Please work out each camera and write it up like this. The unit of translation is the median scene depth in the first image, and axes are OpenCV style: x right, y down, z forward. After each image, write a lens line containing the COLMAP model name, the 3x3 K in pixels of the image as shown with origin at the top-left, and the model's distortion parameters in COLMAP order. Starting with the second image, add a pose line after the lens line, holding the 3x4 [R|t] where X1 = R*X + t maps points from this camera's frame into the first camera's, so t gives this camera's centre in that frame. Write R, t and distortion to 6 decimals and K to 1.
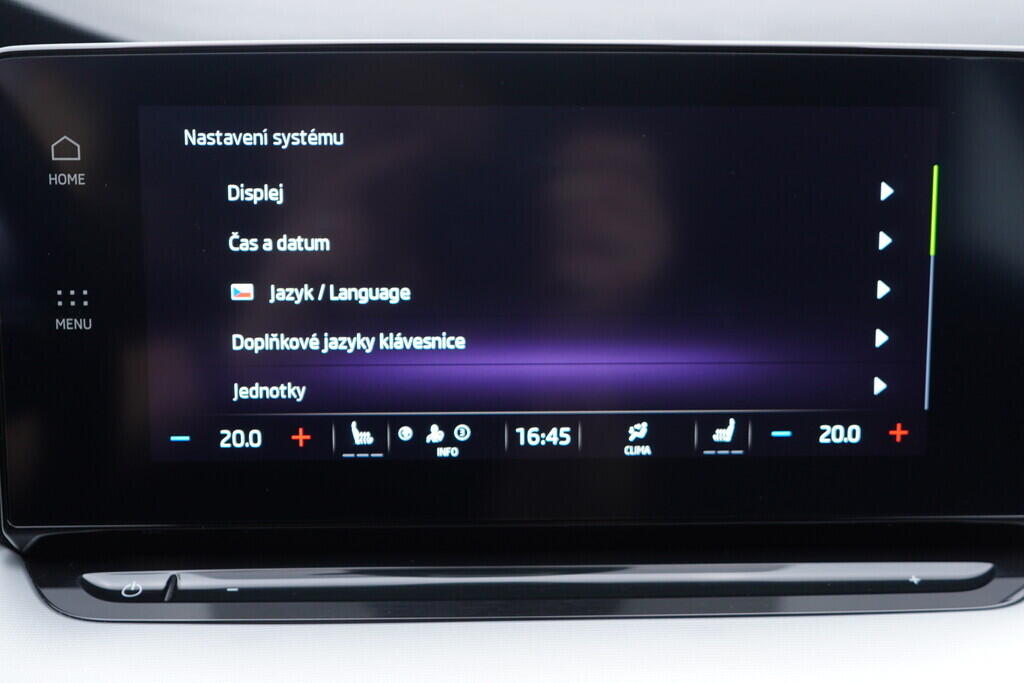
lens RADIAL K [[1100.7, 0, 510.0], [0, 1100.7, 346.9], [0, 0, 1]] dist [-0.002449, 0.001208]
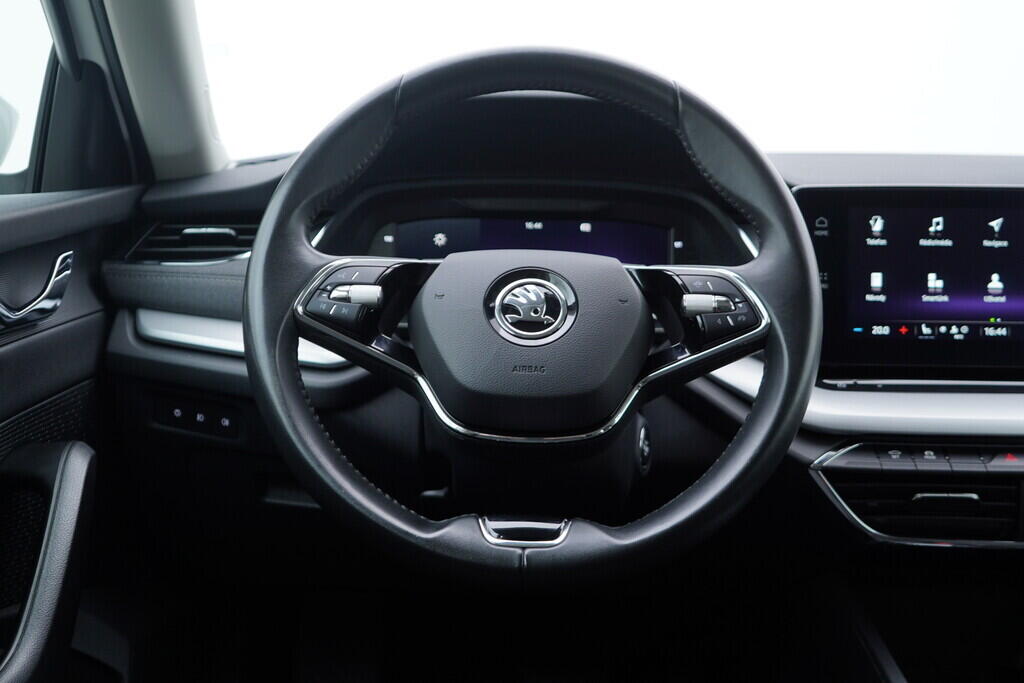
lens RADIAL K [[1119.5, 0, 512.0], [0, 1119.5, 341.5], [0, 0, 1]] dist [-0.003772, 0.012567]
pose [[0.998893, 0.014069, -0.044878, -1.009147], [-0.019317, 0.992737, -0.118746, 0.447481], [0.042882, 0.119481, 0.991910, -1.712585]]
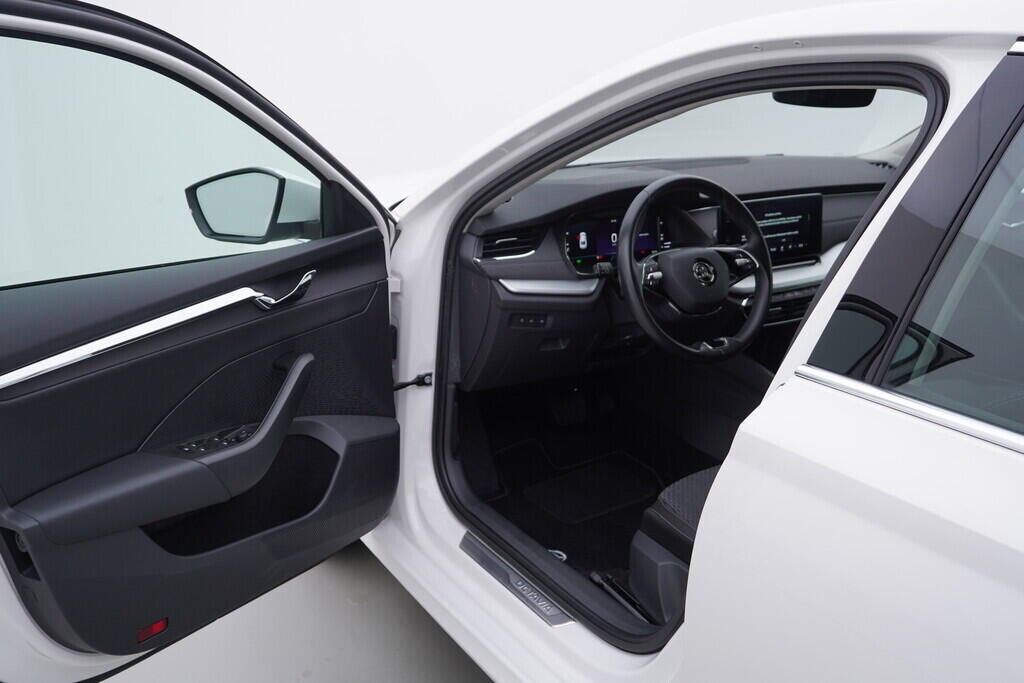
lens RADIAL K [[1069.1, 0, 514.7], [0, 1069.1, 341.8], [0, 0, 1]] dist [-0.005514, 0.004383]
pose [[0.860168, -0.143683, 0.489352, -5.224152], [0.099372, 0.988322, 0.115517, -0.321821], [-0.500236, -0.050736, 0.864402, -4.532721]]
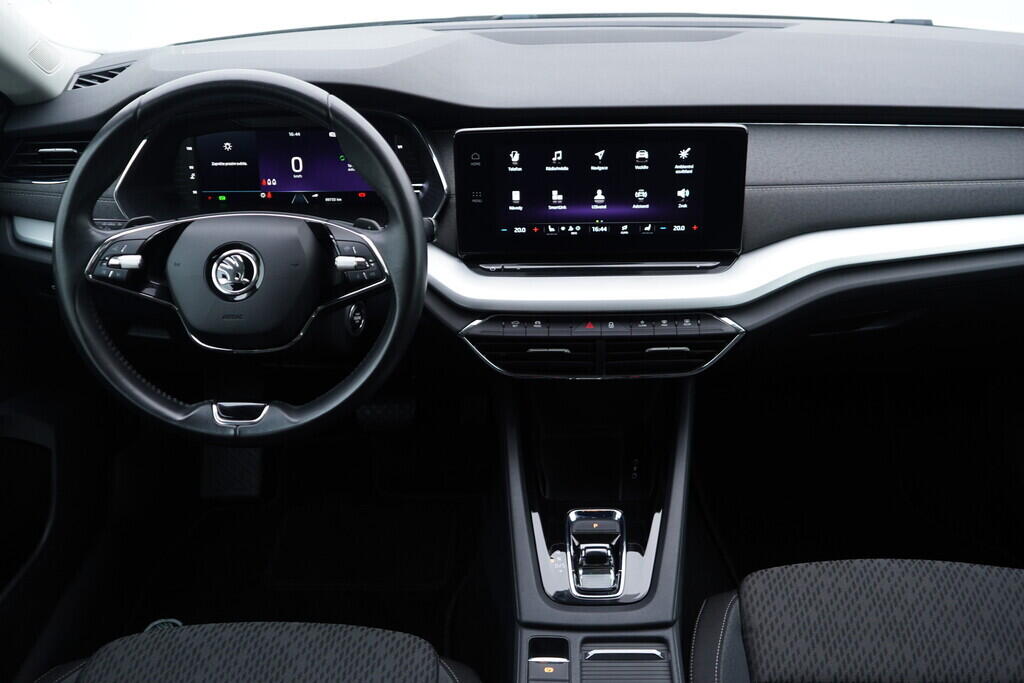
lens RADIAL K [[1047.1, 0, 517.1], [0, 1047.1, 339.6], [0, 0, 1]] dist [-0.005992, 0.004982]
pose [[0.997900, 0.004058, -0.064646, -0.017913], [0.012865, 0.965733, 0.259217, -0.489453], [0.063483, -0.259505, 0.963653, -2.591317]]
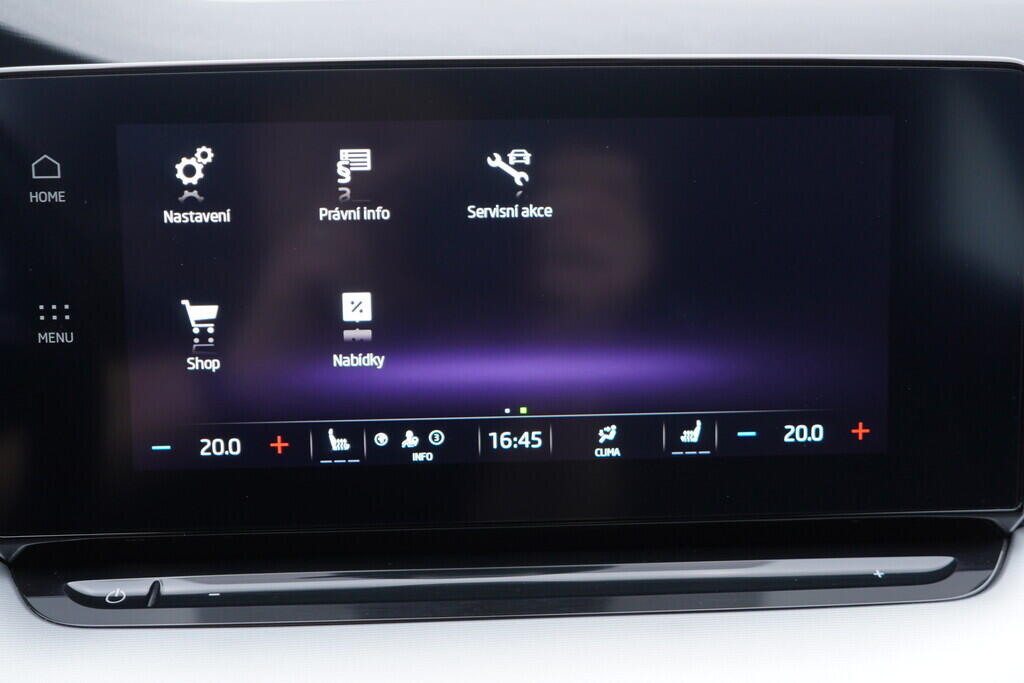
lens RADIAL K [[1069.1, 0, 514.7], [0, 1069.1, 341.8], [0, 0, 1]] dist [-0.005514, 0.004383]
pose [[0.999860, -0.014918, 0.007590, 0.023369], [0.014997, 0.999833, -0.010439, -0.000114], [-0.007433, 0.010552, 0.999917, 0.000787]]
